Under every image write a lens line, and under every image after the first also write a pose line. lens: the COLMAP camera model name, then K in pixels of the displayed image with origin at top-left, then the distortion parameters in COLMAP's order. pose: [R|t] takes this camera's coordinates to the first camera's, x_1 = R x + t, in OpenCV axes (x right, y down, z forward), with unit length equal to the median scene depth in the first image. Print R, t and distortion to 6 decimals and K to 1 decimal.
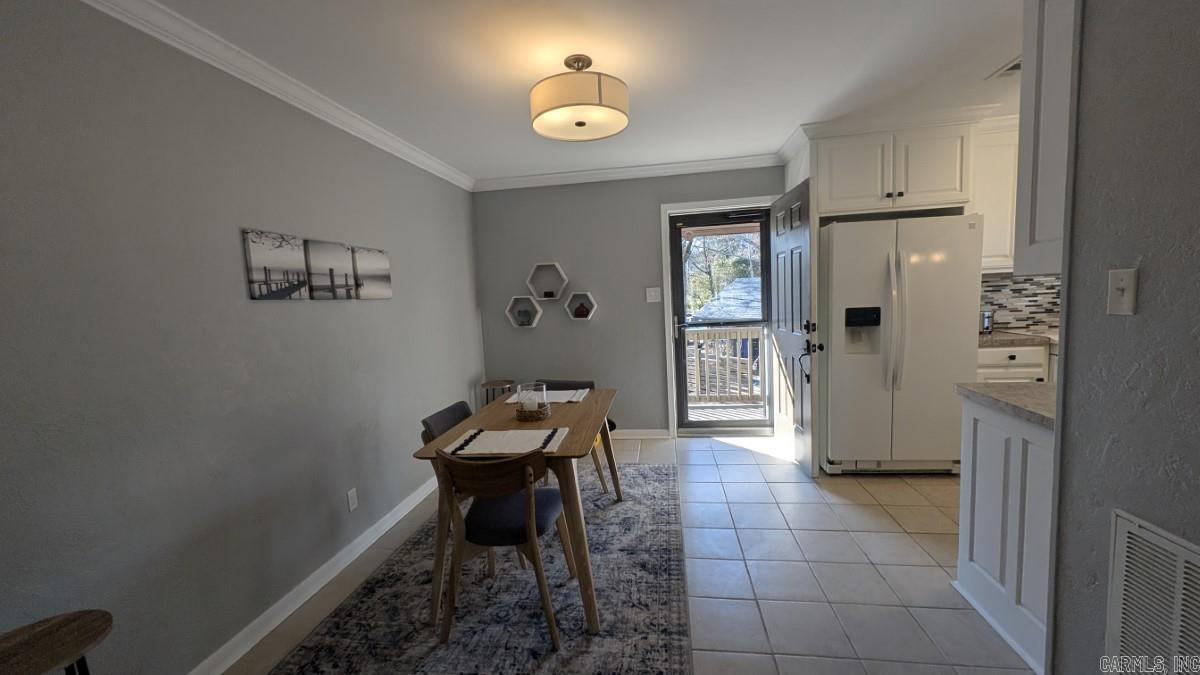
lens RADIAL K [[454.4, 0, 597.7], [0, 454.4, 336.8], [0, 0, 1]] dist [0.003555, 0.000360]
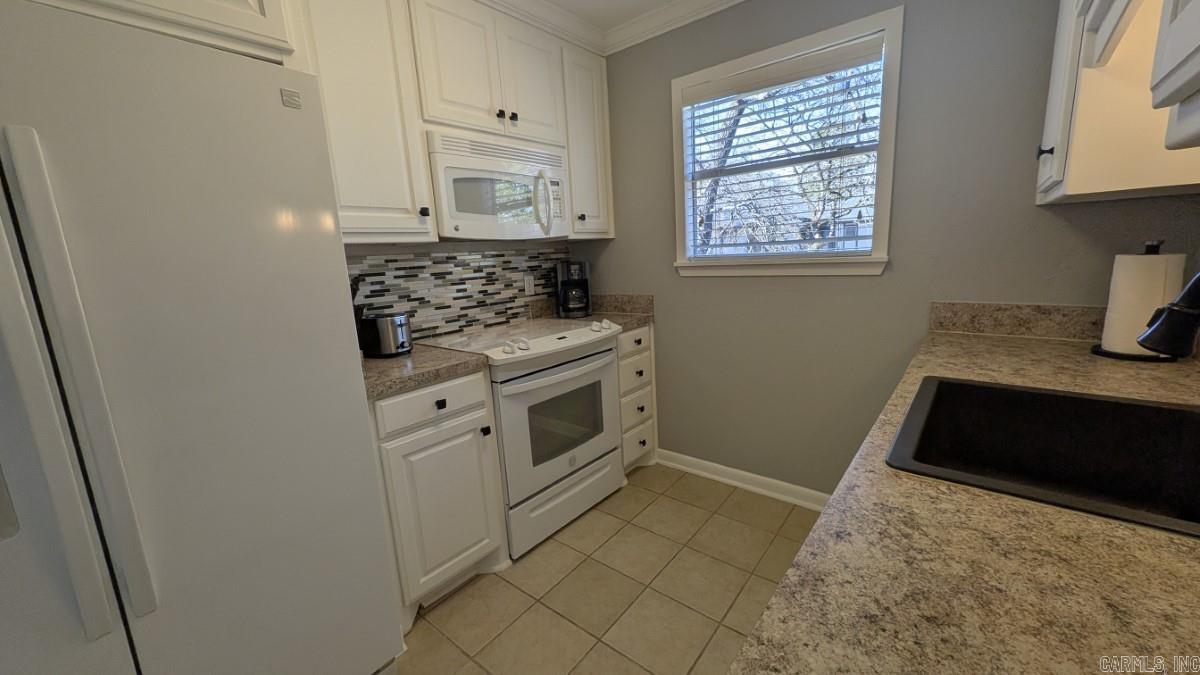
lens RADIAL K [[454.4, 0, 604.3], [0, 454.4, 338.3], [0, 0, 1]] dist [0.003555, 0.000360]
pose [[0.507909, -0.140260, 0.849915, 0.491956], [0.115035, 0.988861, 0.094446, -0.048392], [-0.853695, 0.049800, 0.518386, 0.487188]]
